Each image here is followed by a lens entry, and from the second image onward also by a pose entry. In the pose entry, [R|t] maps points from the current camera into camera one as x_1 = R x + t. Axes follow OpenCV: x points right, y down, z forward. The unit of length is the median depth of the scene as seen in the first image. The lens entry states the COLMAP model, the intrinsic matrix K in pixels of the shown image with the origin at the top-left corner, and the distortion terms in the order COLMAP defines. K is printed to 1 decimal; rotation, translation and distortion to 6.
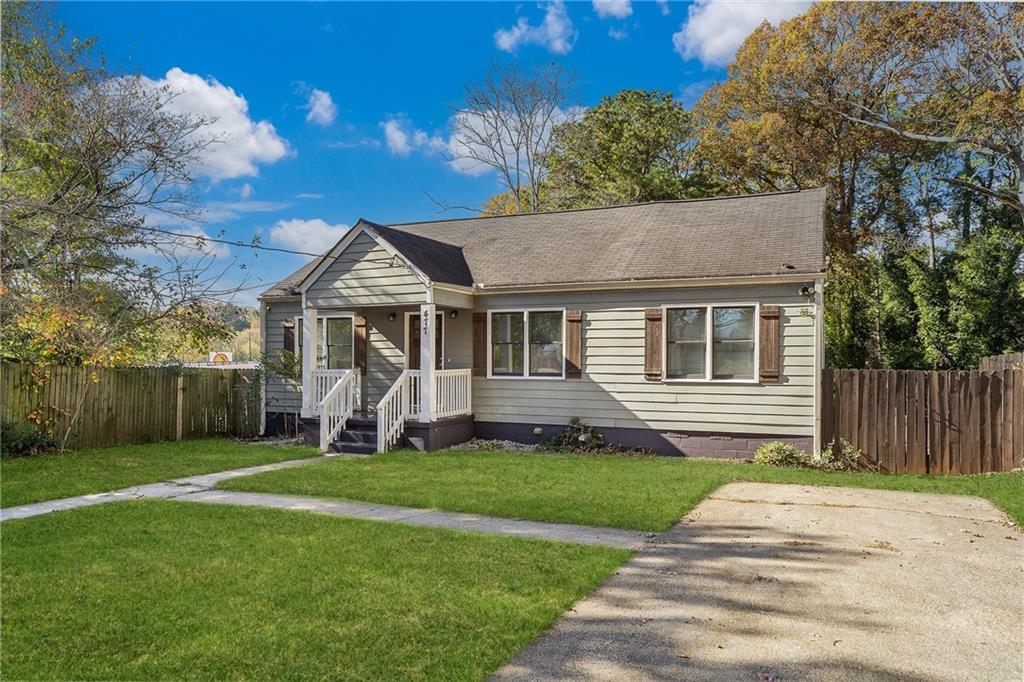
lens RADIAL K [[675.0, 0, 512.5], [0, 675.0, 346.5], [0, 0, 1]] dist [0.009749, 0.001741]
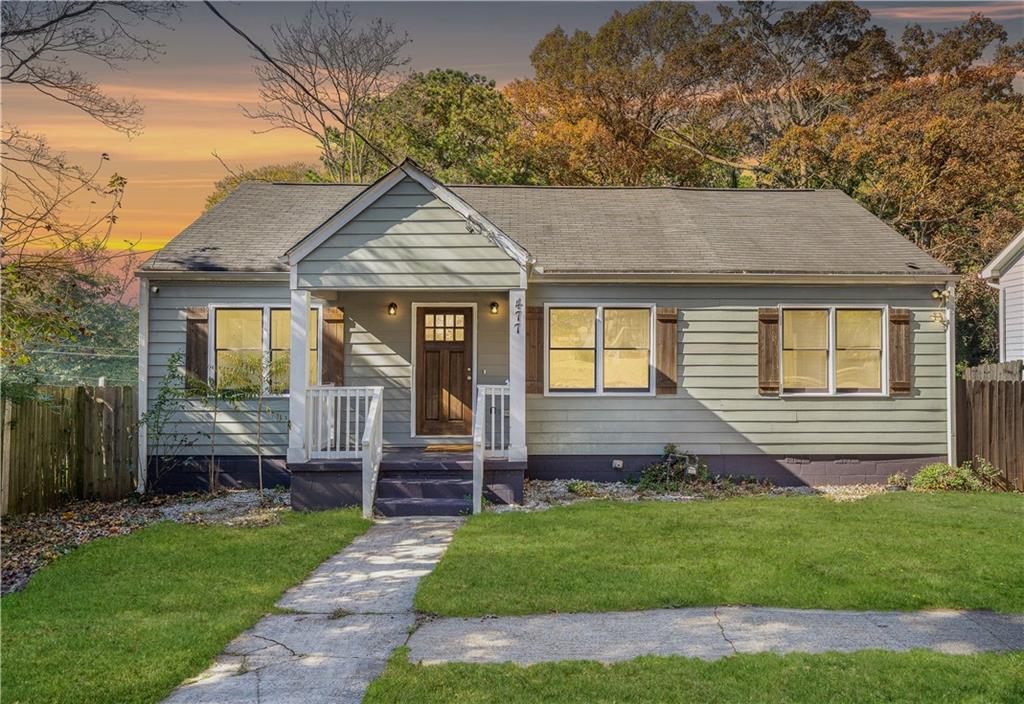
lens RADIAL K [[717.8, 0, 511.9], [0, 717.8, 349.6], [0, 0, 1]] dist [0.001637, 0.004261]
pose [[0.907392, 0.011750, 0.420122, -0.425994], [-0.005645, 0.999860, -0.015773, 0.009681], [-0.420248, 0.011941, 0.907331, 0.323701]]
